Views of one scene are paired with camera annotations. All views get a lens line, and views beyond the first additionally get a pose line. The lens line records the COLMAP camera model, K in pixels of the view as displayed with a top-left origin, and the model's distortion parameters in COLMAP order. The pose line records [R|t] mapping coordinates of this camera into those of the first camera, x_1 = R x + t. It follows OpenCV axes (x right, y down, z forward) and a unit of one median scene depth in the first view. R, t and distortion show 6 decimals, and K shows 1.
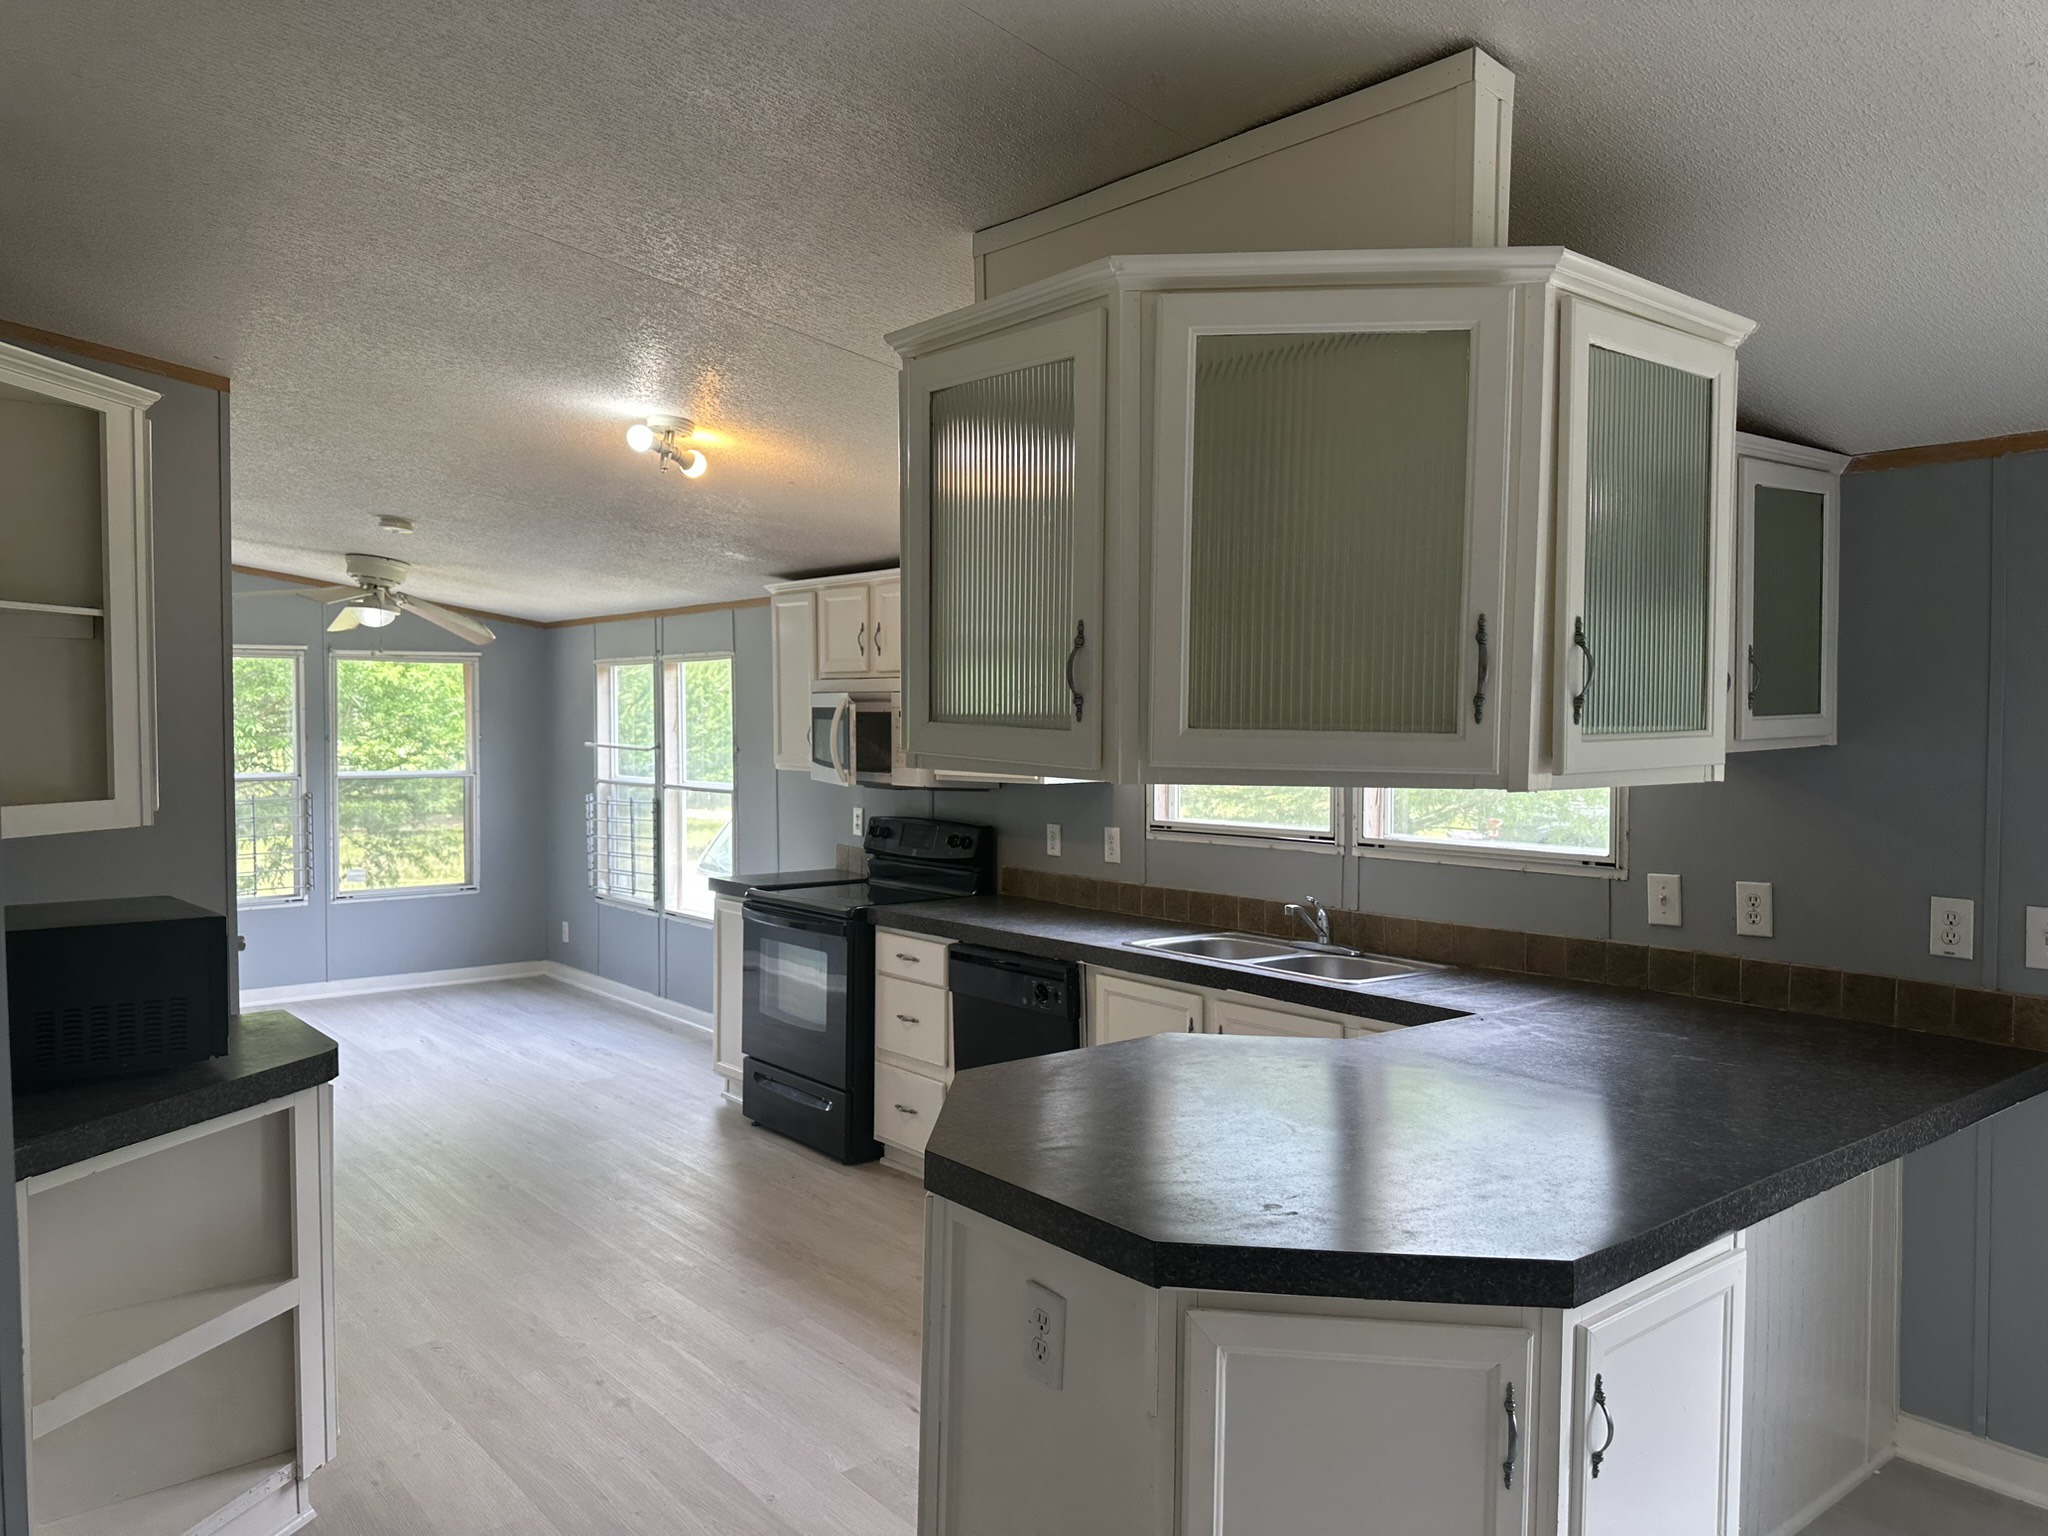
lens RADIAL K [[1459.4, 0, 997.8], [0, 1459.4, 770.6], [0, 0, 1]] dist [0.106857, -0.151660]
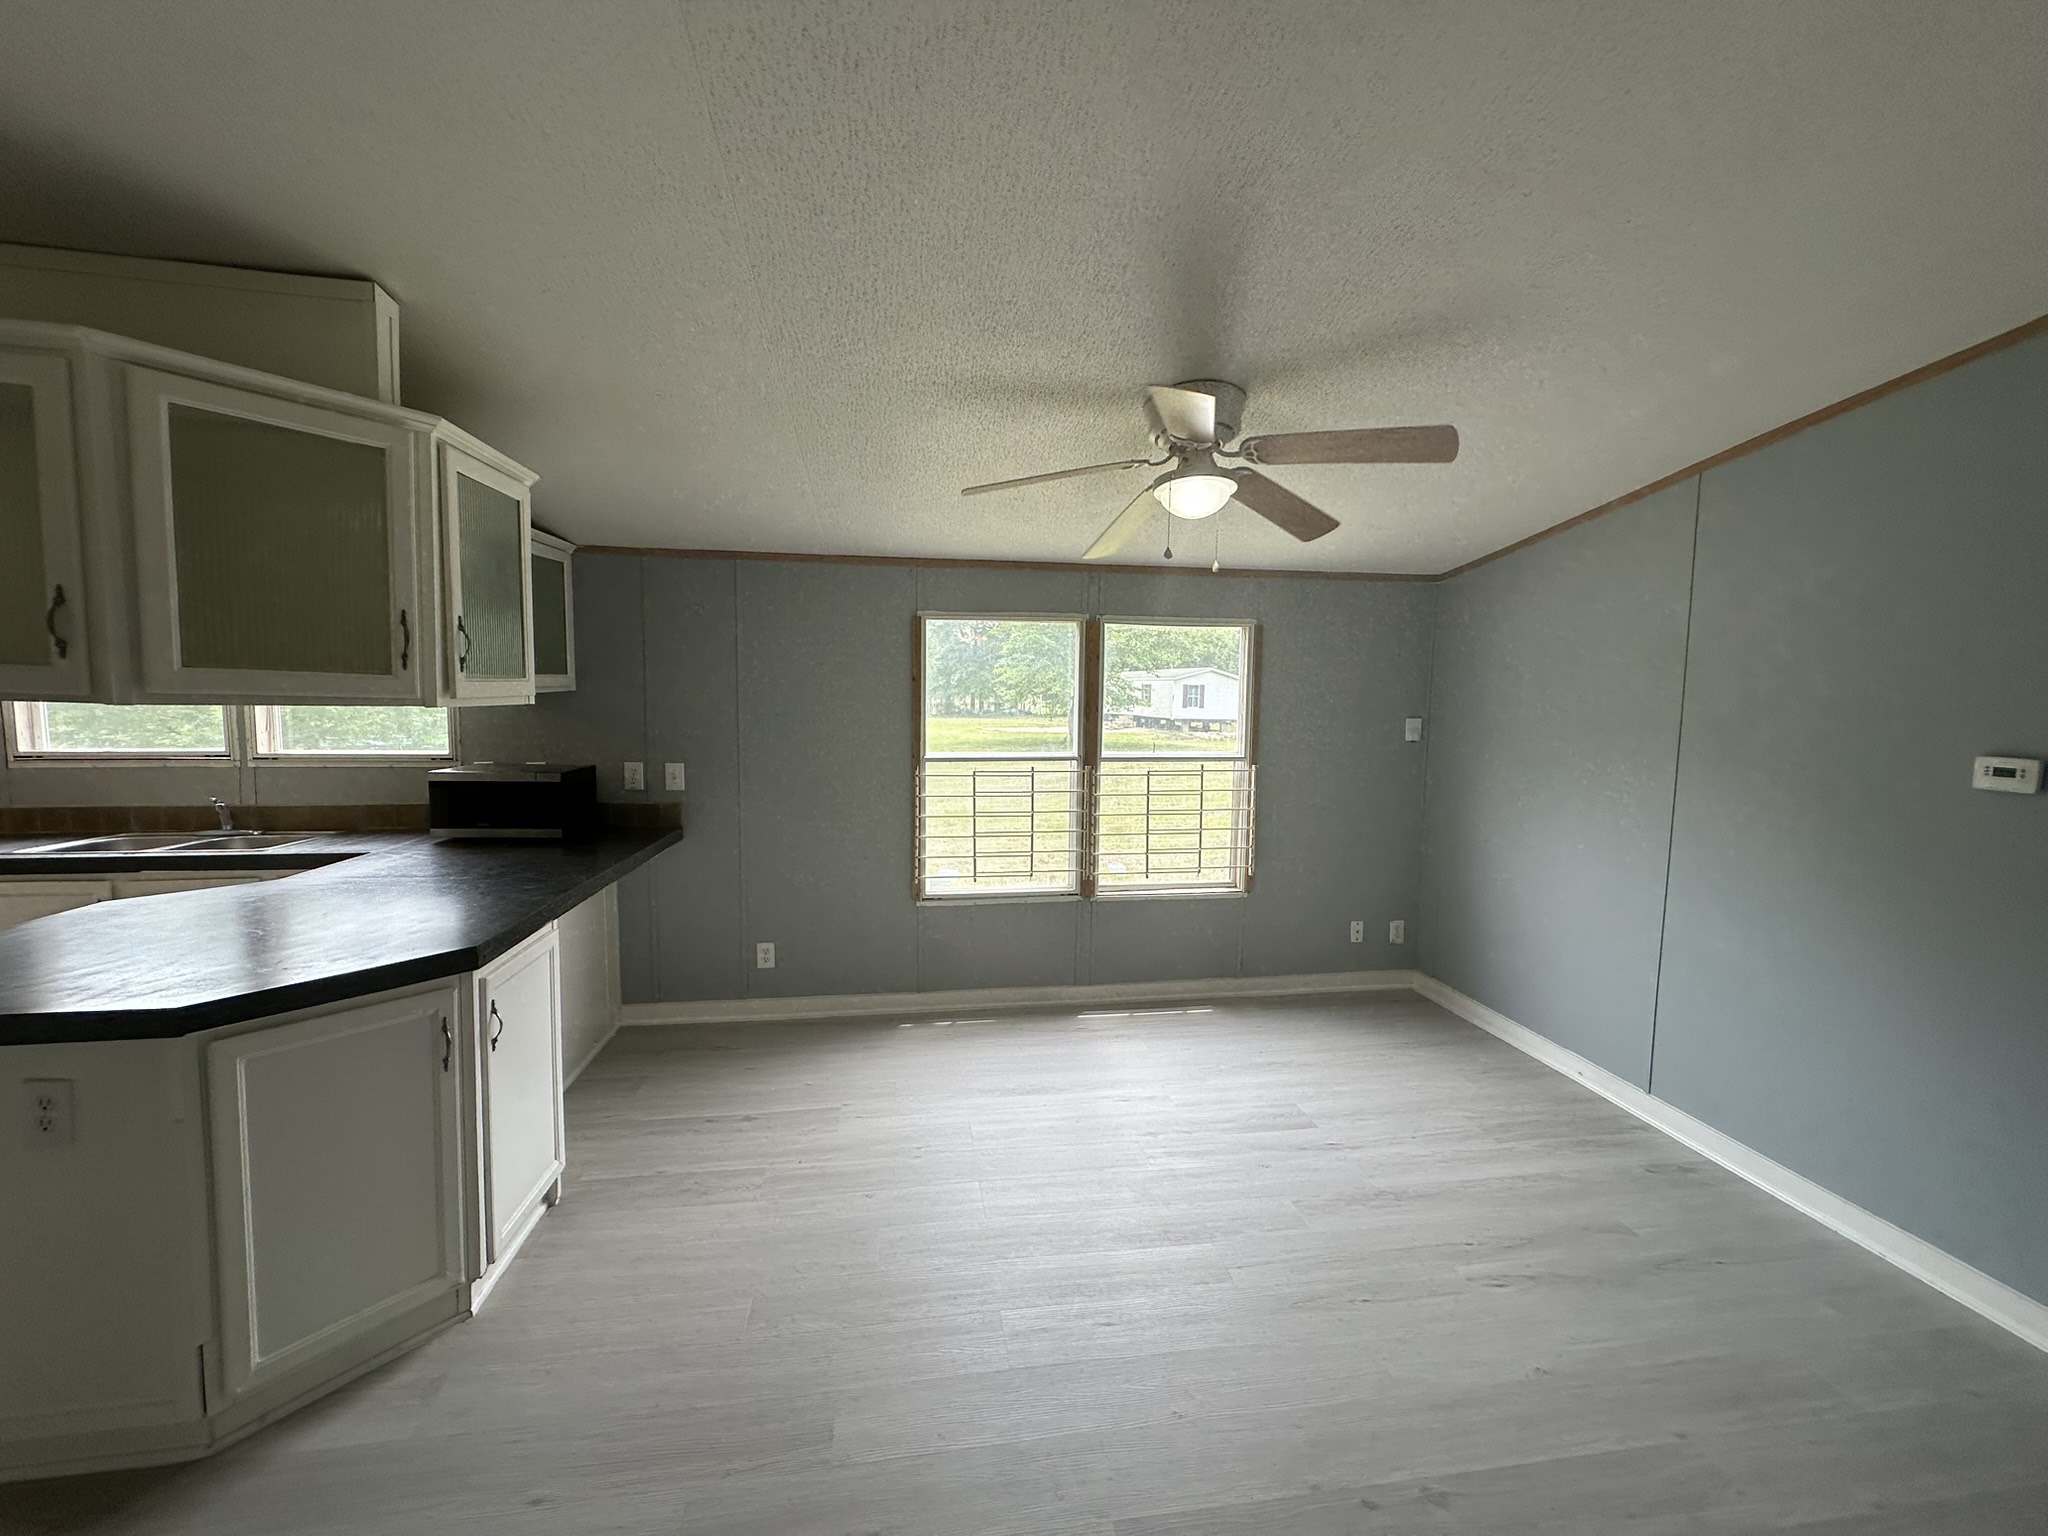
lens RADIAL K [[828.9, 0, 1037.2], [0, 828.9, 760.7], [0, 0, 1]] dist [0.002046, 0.000312]
pose [[0.505025, -0.064658, 0.860680, -0.071970], [0.014747, 0.997691, 0.066298, 0.010000], [-0.862979, -0.020790, 0.504812, -0.081331]]
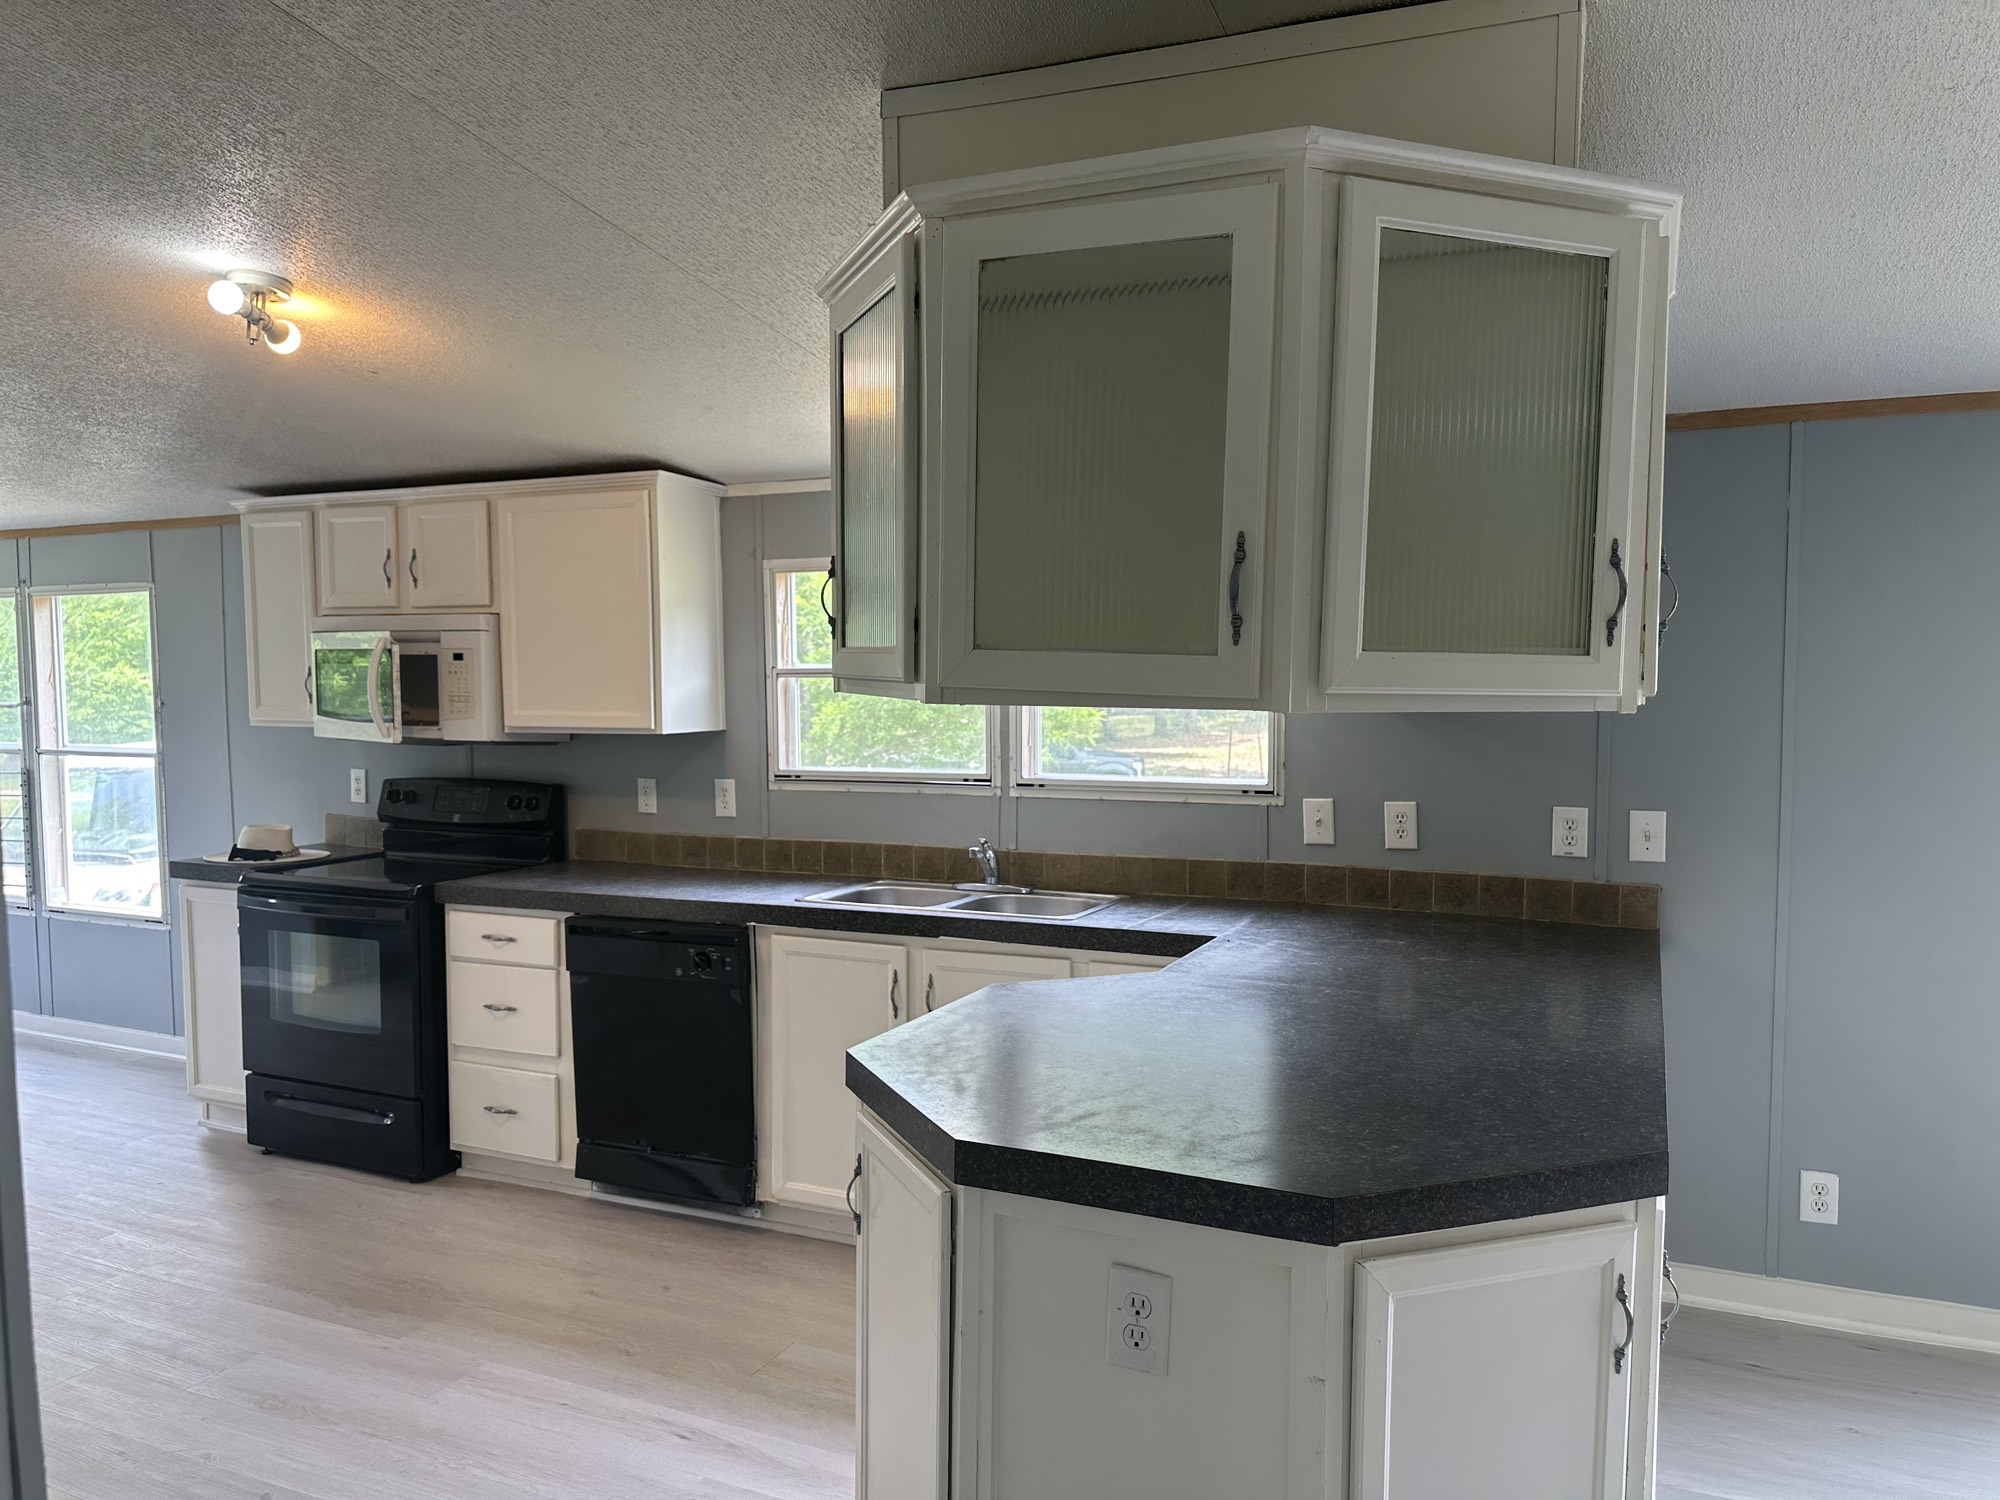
lens RADIAL K [[1466.3, 0, 1000.2], [0, 1466.3, 778.2], [0, 0, 1]] dist [0.004529, -0.004628]
pose [[0.898975, -0.037138, 0.436423, -0.211764], [0.020483, 0.998873, 0.042808, 0.002846], [-0.437521, -0.029544, 0.898723, 0.113208]]
